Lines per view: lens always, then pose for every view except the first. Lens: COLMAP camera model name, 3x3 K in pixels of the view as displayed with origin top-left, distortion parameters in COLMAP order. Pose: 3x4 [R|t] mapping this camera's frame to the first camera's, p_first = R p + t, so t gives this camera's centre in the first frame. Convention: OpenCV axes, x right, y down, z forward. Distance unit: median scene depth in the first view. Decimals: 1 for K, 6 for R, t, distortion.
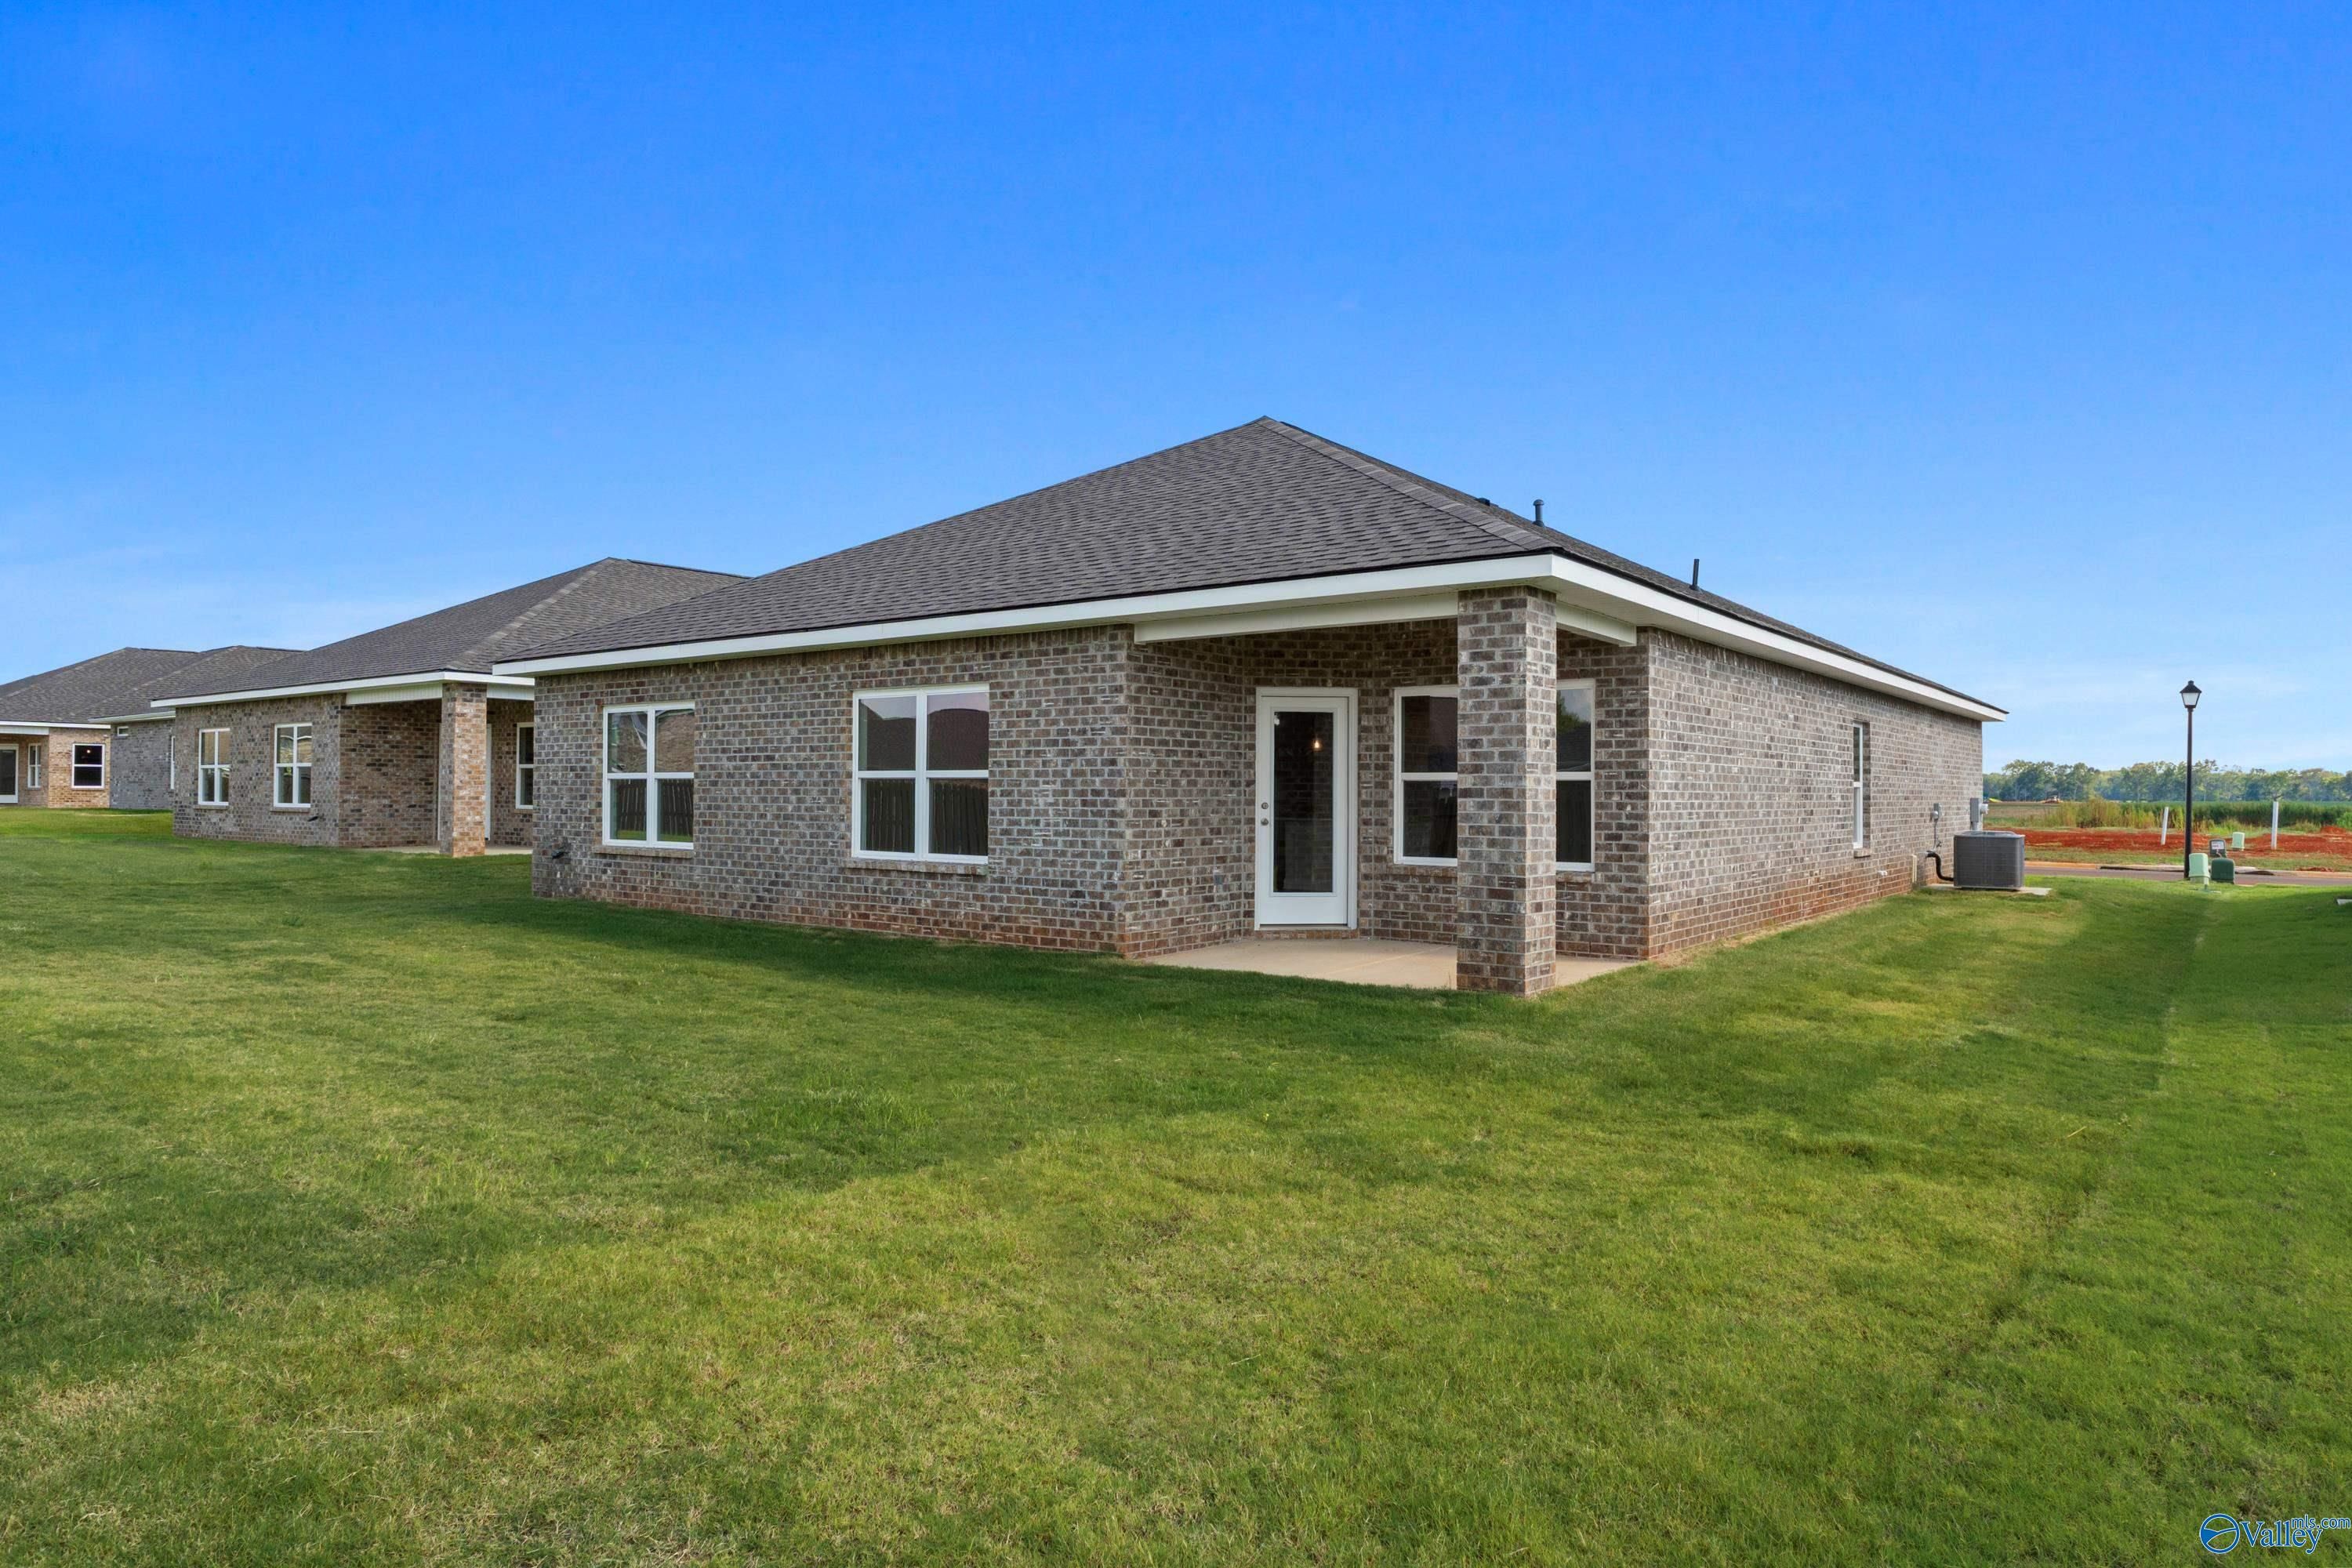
lens RADIAL K [[992.2, 0, 1186.9], [0, 992.2, 780.4], [0, 0, 1]] dist [0.000966, 0.000016]
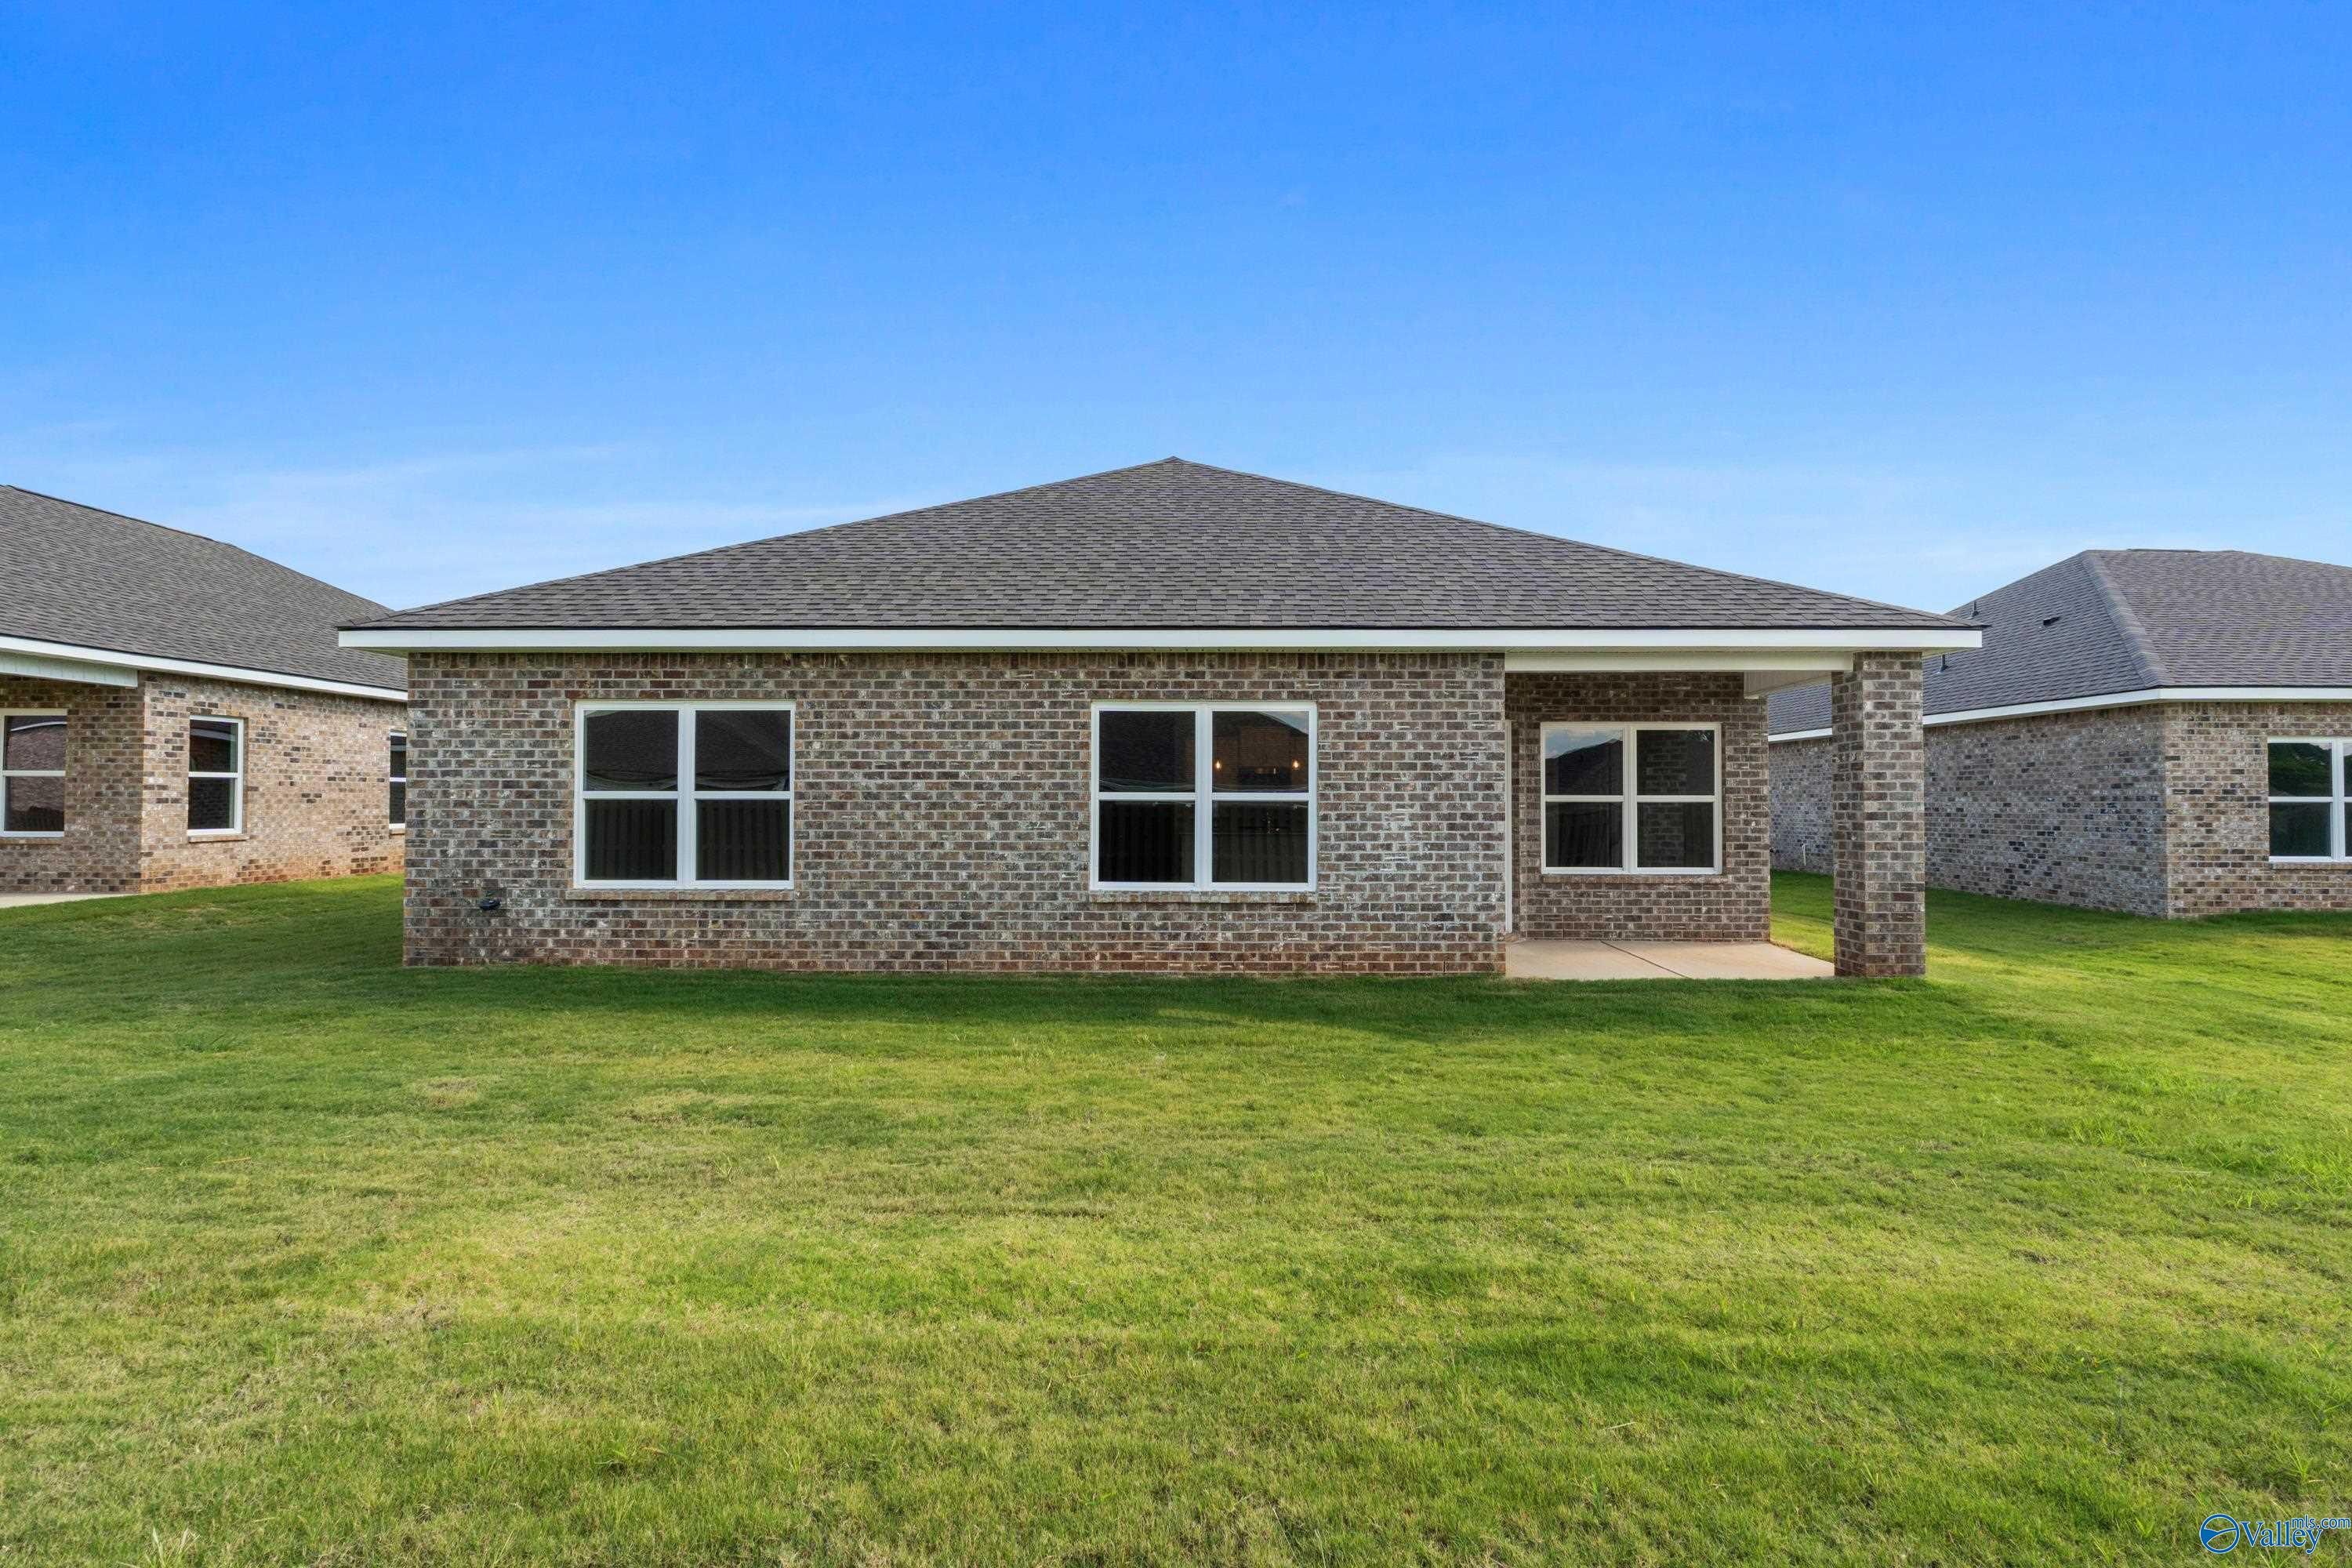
lens RADIAL K [[891.4, 0, 1176.2], [0, 891.4, 789.4], [0, 0, 1]] dist [-0.001002, -0.000042]
pose [[0.888984, 0.004224, 0.457918, -0.743210], [-0.002438, 0.999987, -0.004490, -0.010024], [-0.457931, 0.002875, 0.888983, 0.309806]]
